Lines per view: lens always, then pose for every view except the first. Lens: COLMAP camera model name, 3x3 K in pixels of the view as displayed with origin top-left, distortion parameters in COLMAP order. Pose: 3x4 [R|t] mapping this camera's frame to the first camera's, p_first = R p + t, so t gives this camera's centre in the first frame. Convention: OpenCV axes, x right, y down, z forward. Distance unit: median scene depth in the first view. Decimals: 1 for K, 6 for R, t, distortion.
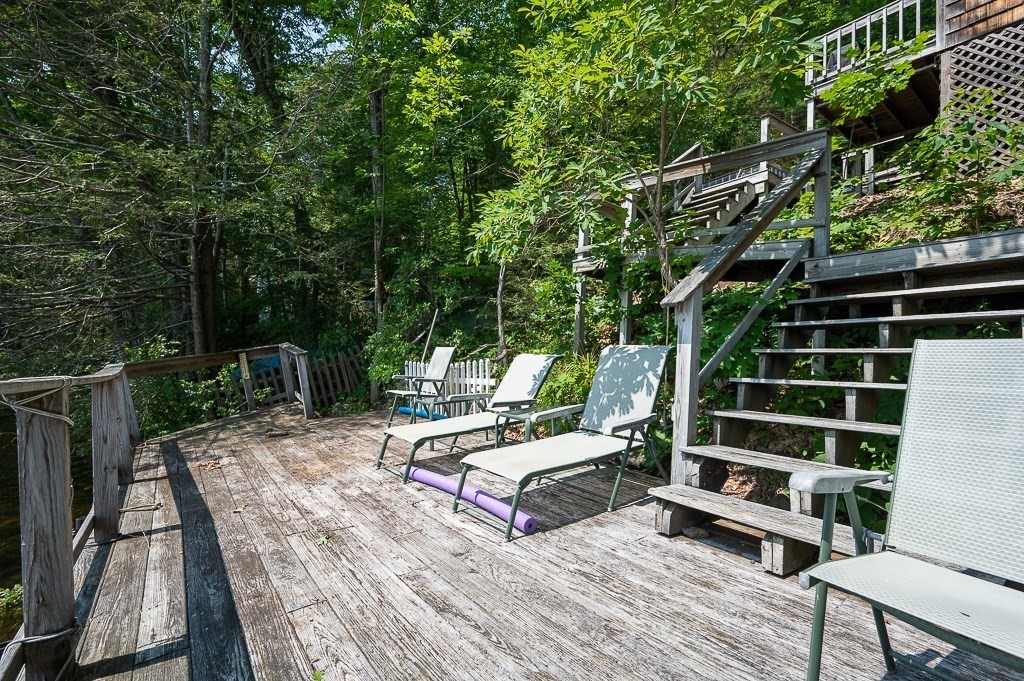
lens RADIAL K [[451.7, 0, 514.0], [0, 451.7, 336.5], [0, 0, 1]] dist [-0.001336, -0.000657]
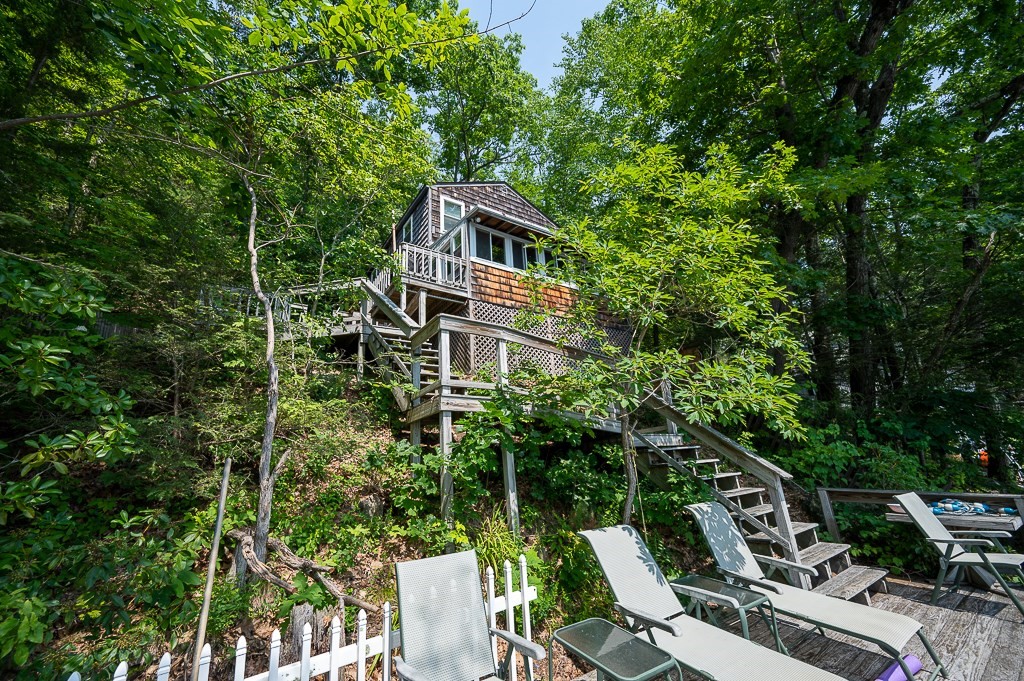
lens RADIAL K [[400.3, 0, 511.1], [0, 400.3, 347.7], [0, 0, 1]] dist [0.004054, -0.000875]
pose [[0.039783, 0.242597, 0.969311, -1.197885], [-0.001831, 0.970095, -0.242718, -0.168175], [-0.999207, 0.007881, 0.039038, 1.835043]]
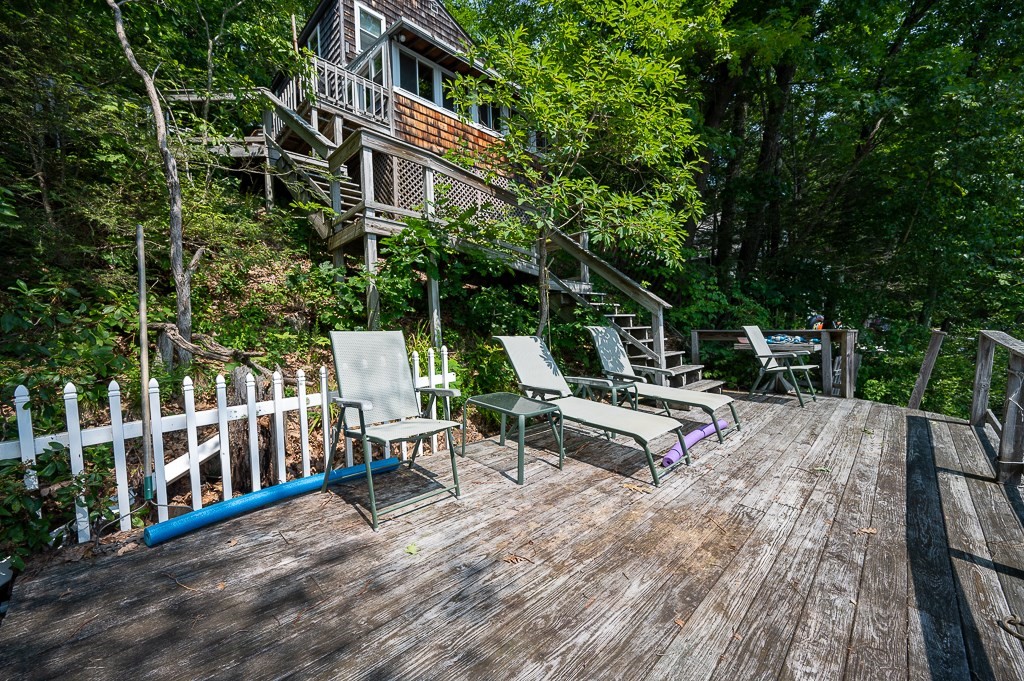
lens RADIAL K [[400.3, 0, 511.1], [0, 400.3, 337.5], [0, 0, 1]] dist [0.004054, -0.000875]
pose [[-0.145375, -0.039811, 0.988575, -1.273058], [-0.030045, 0.998907, 0.035809, 0.018960], [-0.988920, -0.024496, -0.146412, 1.827511]]
